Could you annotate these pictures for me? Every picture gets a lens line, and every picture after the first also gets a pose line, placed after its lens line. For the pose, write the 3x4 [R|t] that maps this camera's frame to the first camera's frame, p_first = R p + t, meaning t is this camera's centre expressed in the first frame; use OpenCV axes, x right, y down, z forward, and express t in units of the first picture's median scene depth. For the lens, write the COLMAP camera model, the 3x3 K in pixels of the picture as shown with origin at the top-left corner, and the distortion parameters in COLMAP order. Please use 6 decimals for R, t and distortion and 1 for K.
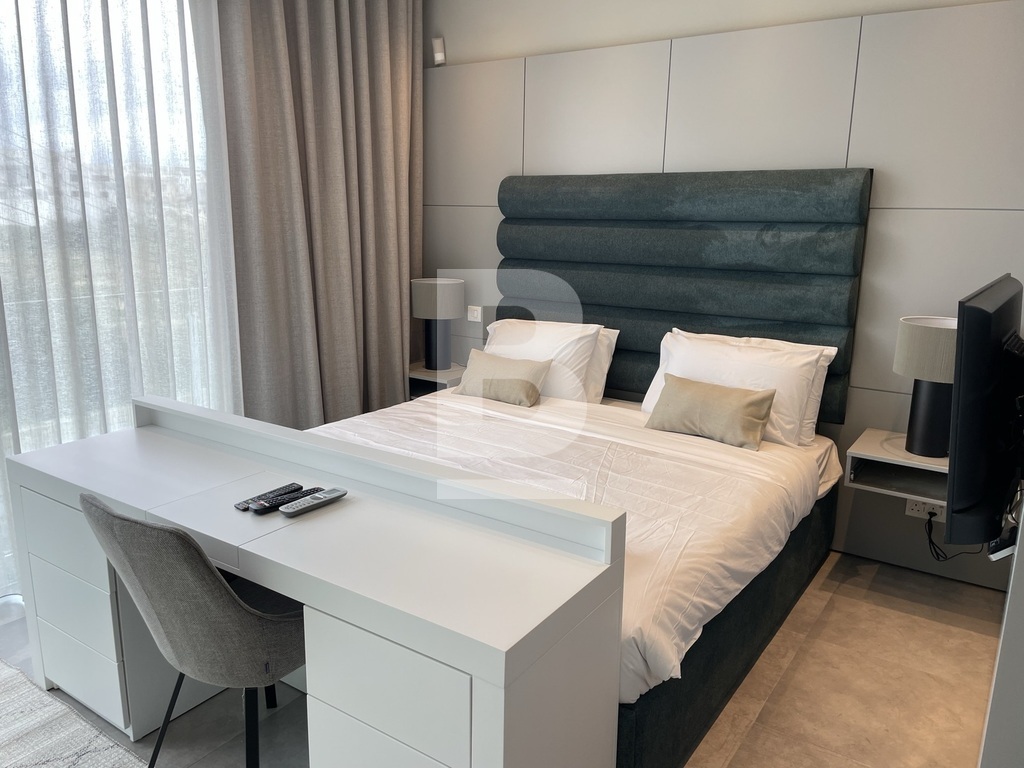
lens RADIAL K [[779.7, 0, 507.6], [0, 779.7, 367.3], [0, 0, 1]] dist [0.096081, -0.122017]
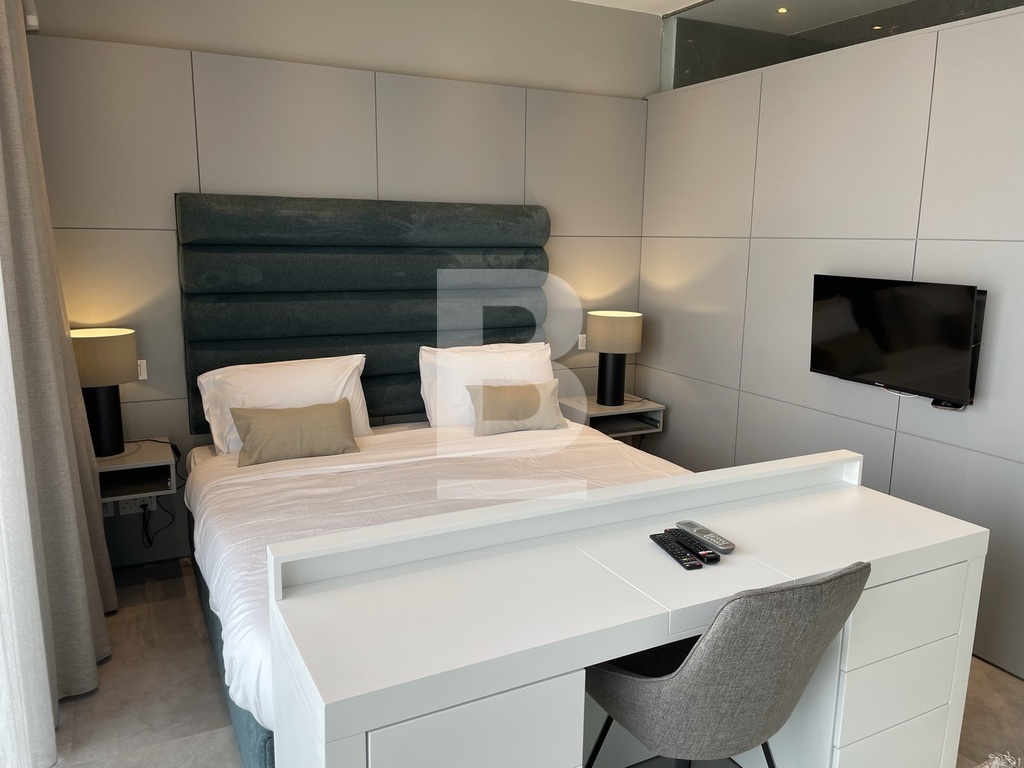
lens RADIAL K [[779.7, 0, 507.6], [0, 779.7, 367.3], [0, 0, 1]] dist [0.096081, -0.122017]
pose [[0.460860, -0.156135, 0.873630, -0.688998], [0.167462, 0.982018, 0.087166, -0.098417], [-0.871530, 0.106128, 0.478719, 0.404401]]
